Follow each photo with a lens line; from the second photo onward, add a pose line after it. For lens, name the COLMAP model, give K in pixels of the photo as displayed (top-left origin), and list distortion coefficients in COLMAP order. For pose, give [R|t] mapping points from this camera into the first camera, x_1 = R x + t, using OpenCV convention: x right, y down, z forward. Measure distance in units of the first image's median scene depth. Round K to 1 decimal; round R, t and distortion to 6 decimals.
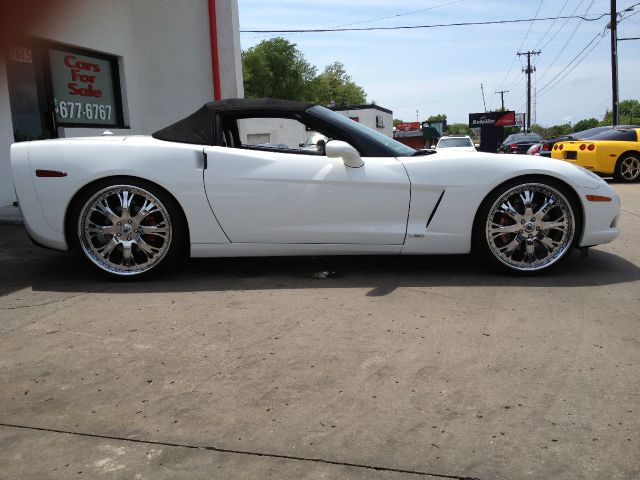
lens RADIAL K [[597.2, 0, 320.0], [0, 597.2, 240.0], [0, 0, 1]] dist [0.123824, -0.243960]
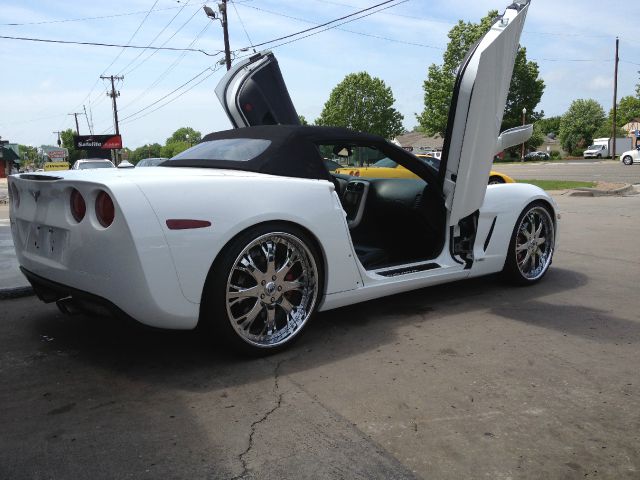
lens RADIAL K [[597.2, 0, 320.0], [0, 597.2, 240.0], [0, 0, 1]] dist [0.123824, -0.243960]
pose [[0.769718, -0.079381, 0.633430, -0.740014], [0.102530, 0.994730, 0.000068, -0.071676], [-0.630097, 0.064893, 0.773800, 0.343774]]
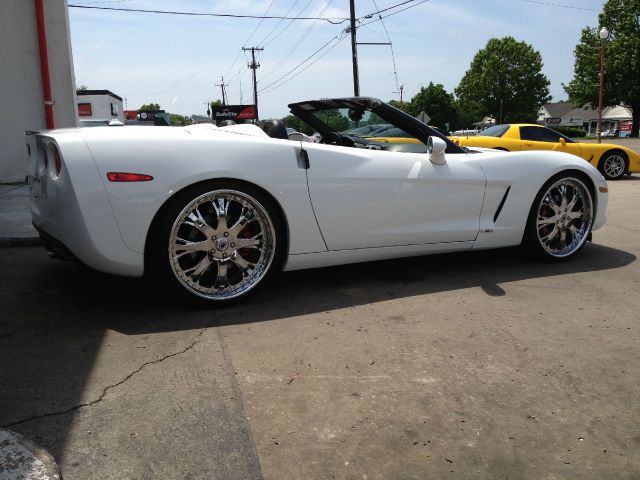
lens RADIAL K [[597.2, 0, 320.0], [0, 597.2, 240.0], [0, 0, 1]] dist [0.123824, -0.243960]
pose [[0.894086, -0.064867, 0.443174, -0.546882], [0.058046, 0.997894, 0.028956, -0.037784], [-0.444119, -0.000165, 0.895968, 0.209295]]
